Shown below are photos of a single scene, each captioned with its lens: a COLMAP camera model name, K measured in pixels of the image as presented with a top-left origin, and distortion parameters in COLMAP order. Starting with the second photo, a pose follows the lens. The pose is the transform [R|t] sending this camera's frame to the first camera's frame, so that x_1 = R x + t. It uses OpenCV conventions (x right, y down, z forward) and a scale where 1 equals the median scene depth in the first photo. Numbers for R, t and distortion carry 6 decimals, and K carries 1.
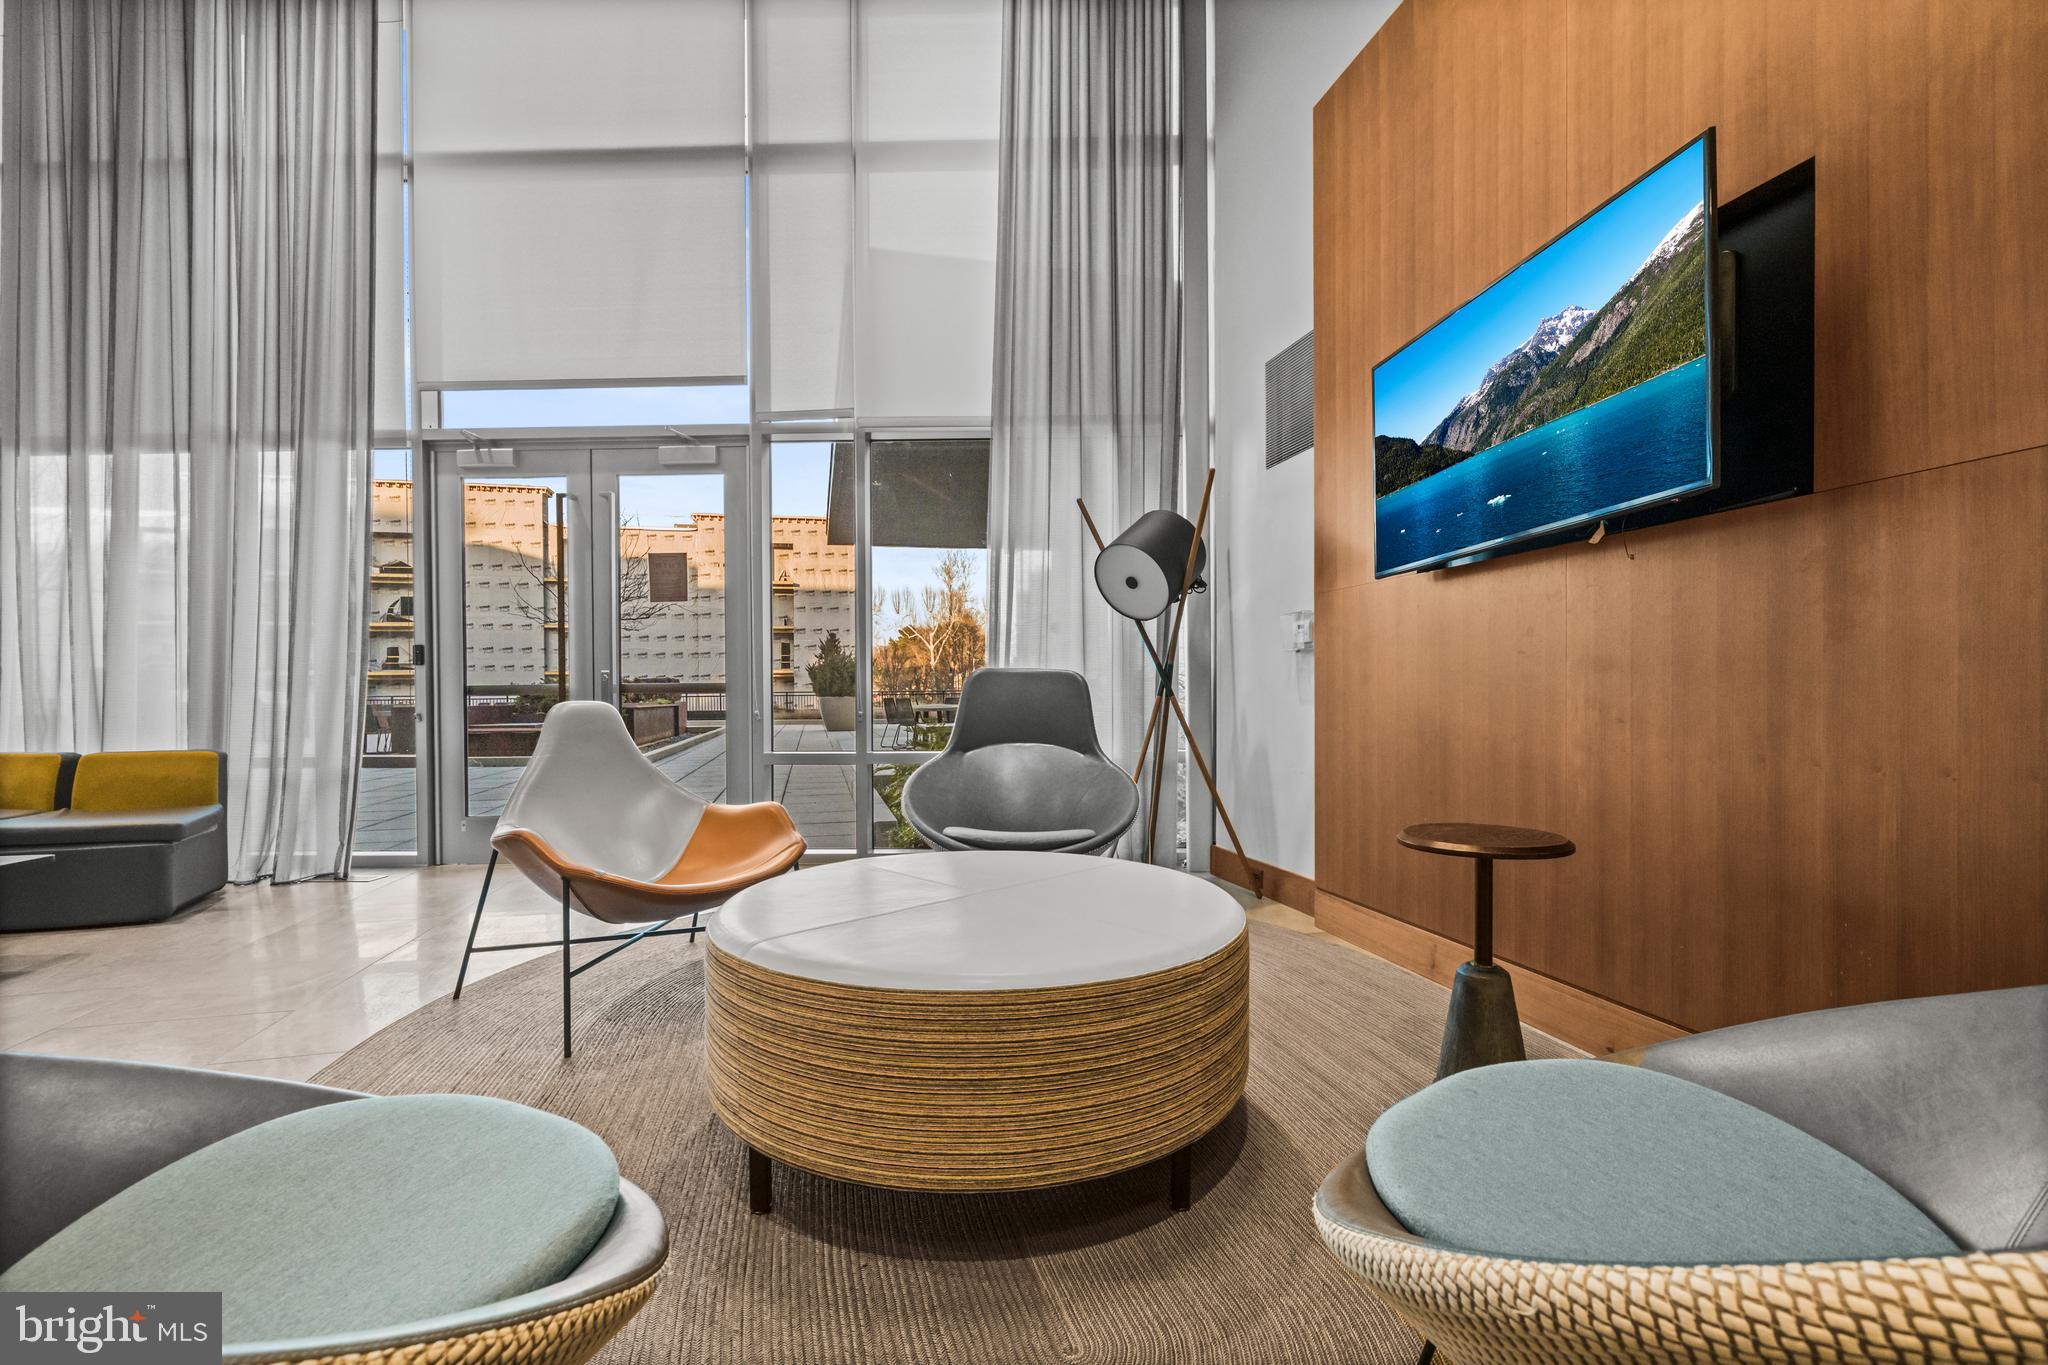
lens RADIAL K [[869.5, 0, 1051.0], [0, 869.5, 687.4], [0, 0, 1]] dist [-0.000246, 0.000017]
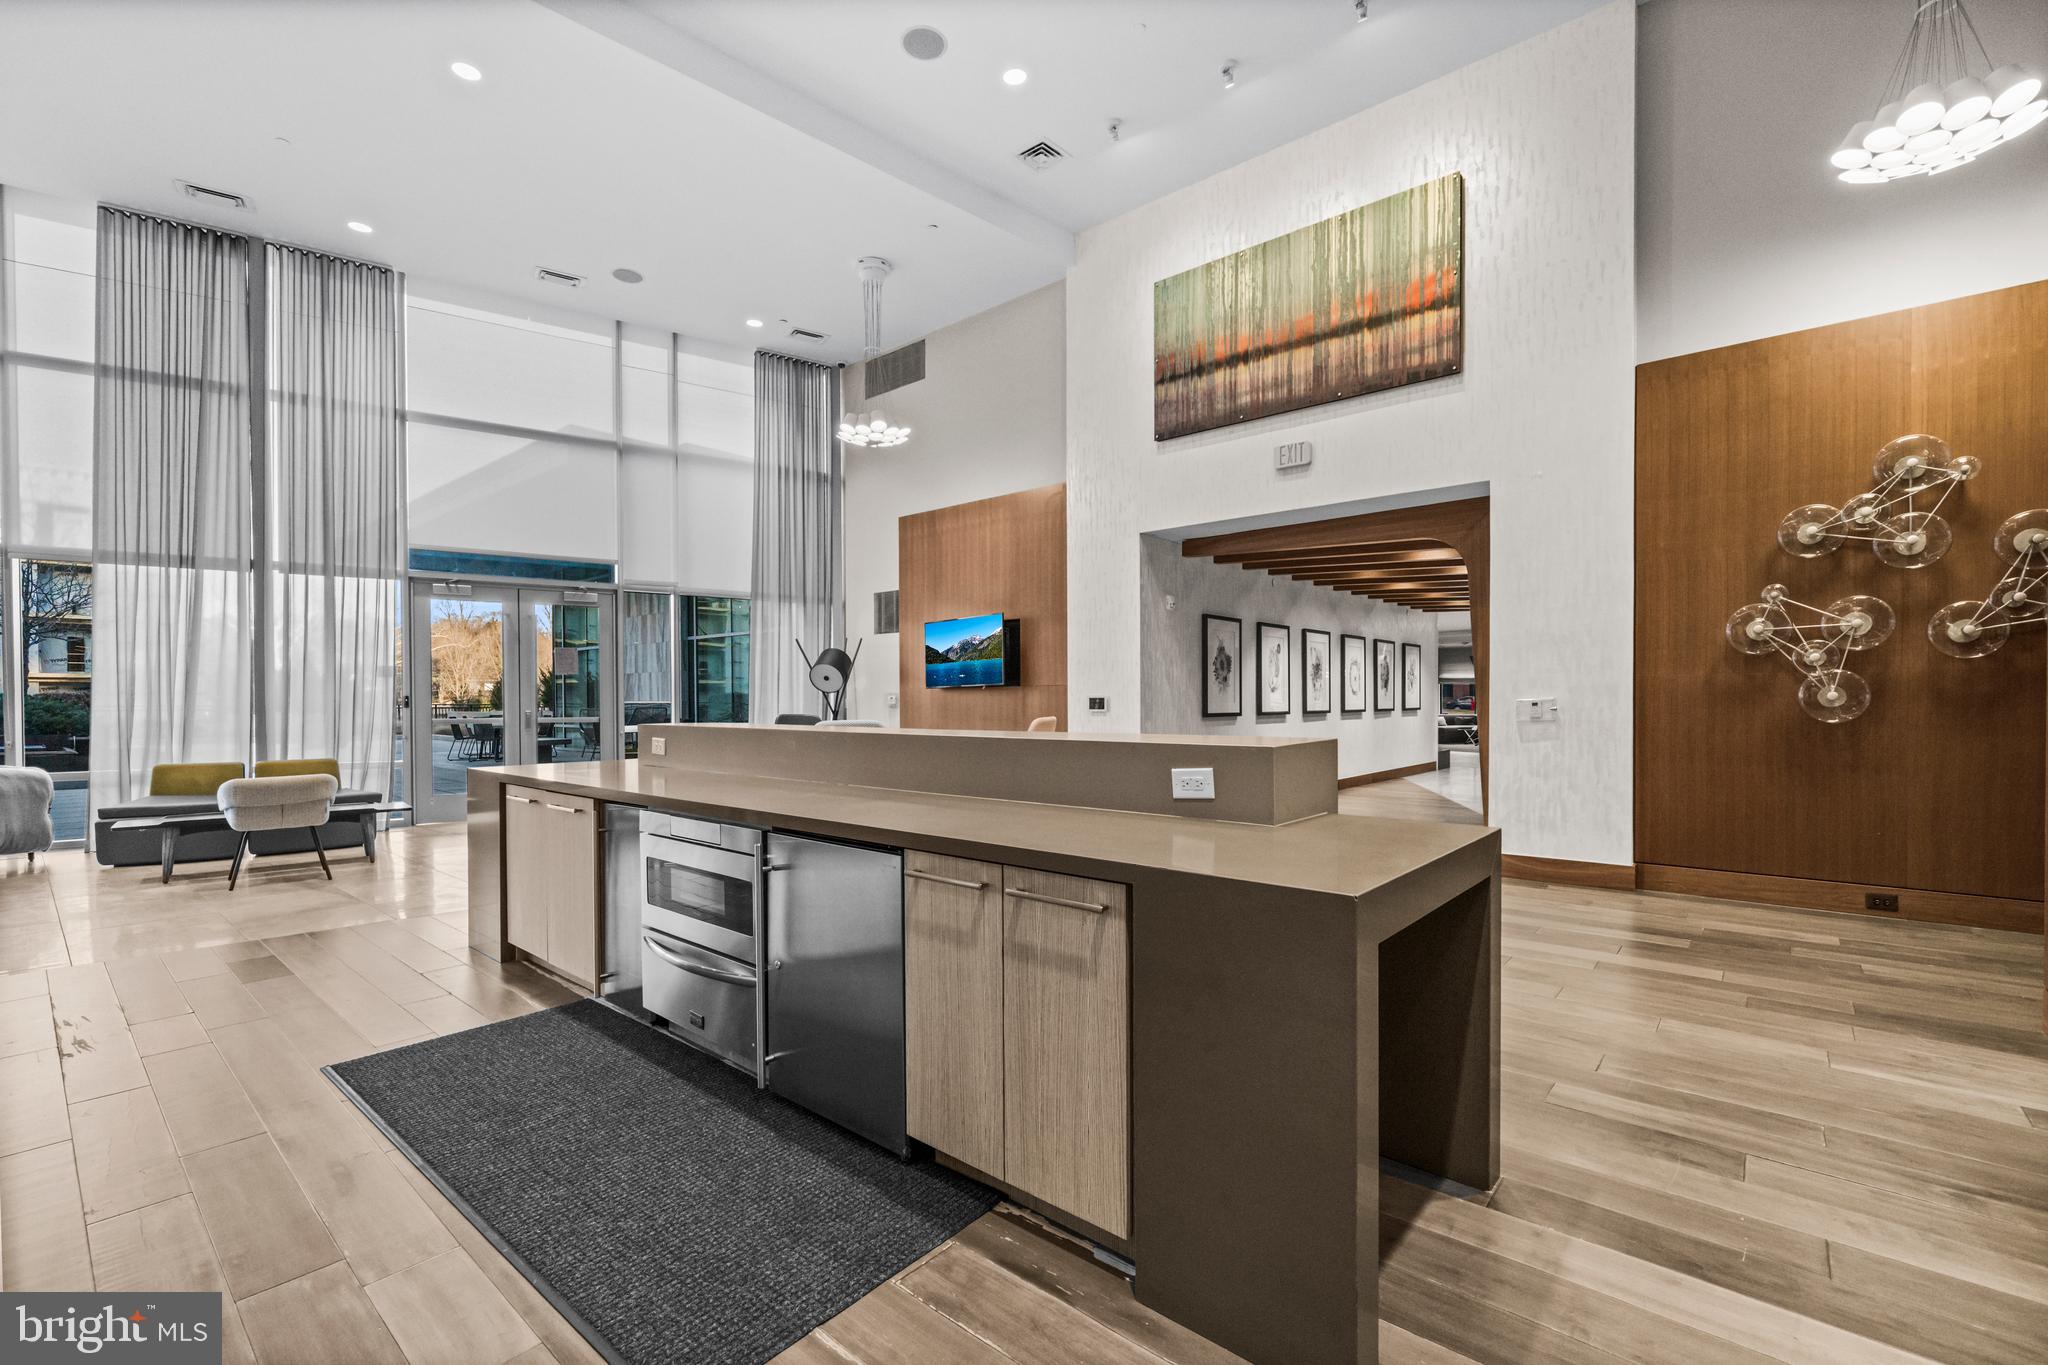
lens RADIAL K [[869.5, 0, 1051.0], [0, 869.5, 687.4], [0, 0, 1]] dist [-0.000246, 0.000017]
pose [[0.812442, 0.015638, 0.582832, -0.894287], [-0.007658, 0.999840, -0.016152, -0.063472], [-0.582991, 0.008659, 0.812432, -1.498952]]
